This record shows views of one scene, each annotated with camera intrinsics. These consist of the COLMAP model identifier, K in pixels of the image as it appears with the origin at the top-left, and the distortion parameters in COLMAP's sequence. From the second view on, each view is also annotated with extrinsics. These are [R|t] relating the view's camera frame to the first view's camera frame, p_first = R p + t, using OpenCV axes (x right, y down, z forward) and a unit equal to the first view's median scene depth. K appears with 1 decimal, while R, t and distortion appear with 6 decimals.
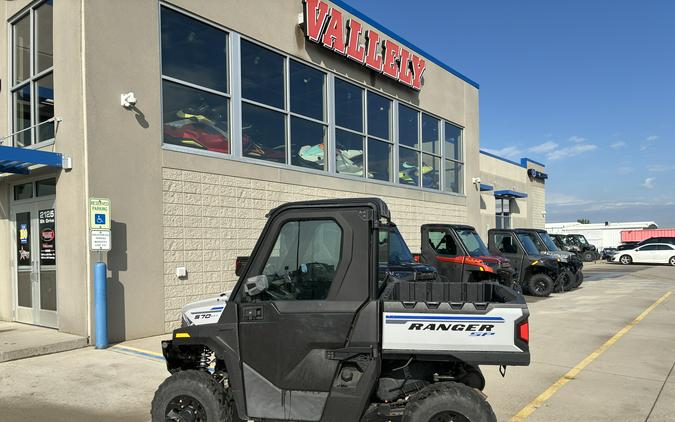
lens RADIAL K [[533.2, 0, 360.8], [0, 533.2, 221.1], [0, 0, 1]] dist [0.025467, -0.050943]
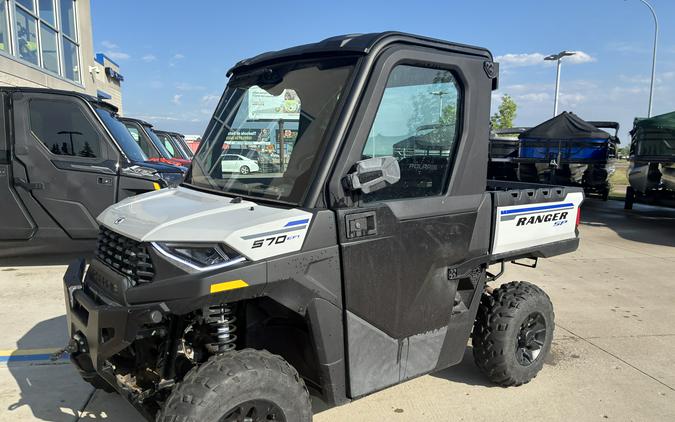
lens RADIAL K [[519.9, 0, 367.3], [0, 519.9, 225.7], [0, 0, 1]] dist [0.044797, 0.000117]
pose [[0.671492, -0.091532, 0.735337, -0.523579], [-0.036896, 0.986981, 0.156549, 0.074961], [-0.740092, -0.132252, 0.659373, 0.545106]]
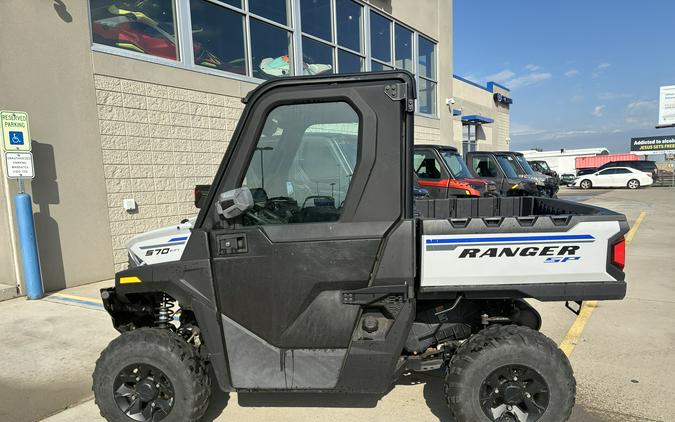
lens RADIAL K [[533.2, 0, 360.8], [0, 533.2, 221.1], [0, 0, 1]] dist [0.025467, -0.050943]
pose [[0.996443, -0.037544, 0.075441, -0.075495], [0.028104, 0.992068, 0.122521, 0.054846], [-0.079443, -0.119965, 0.989595, 0.267388]]
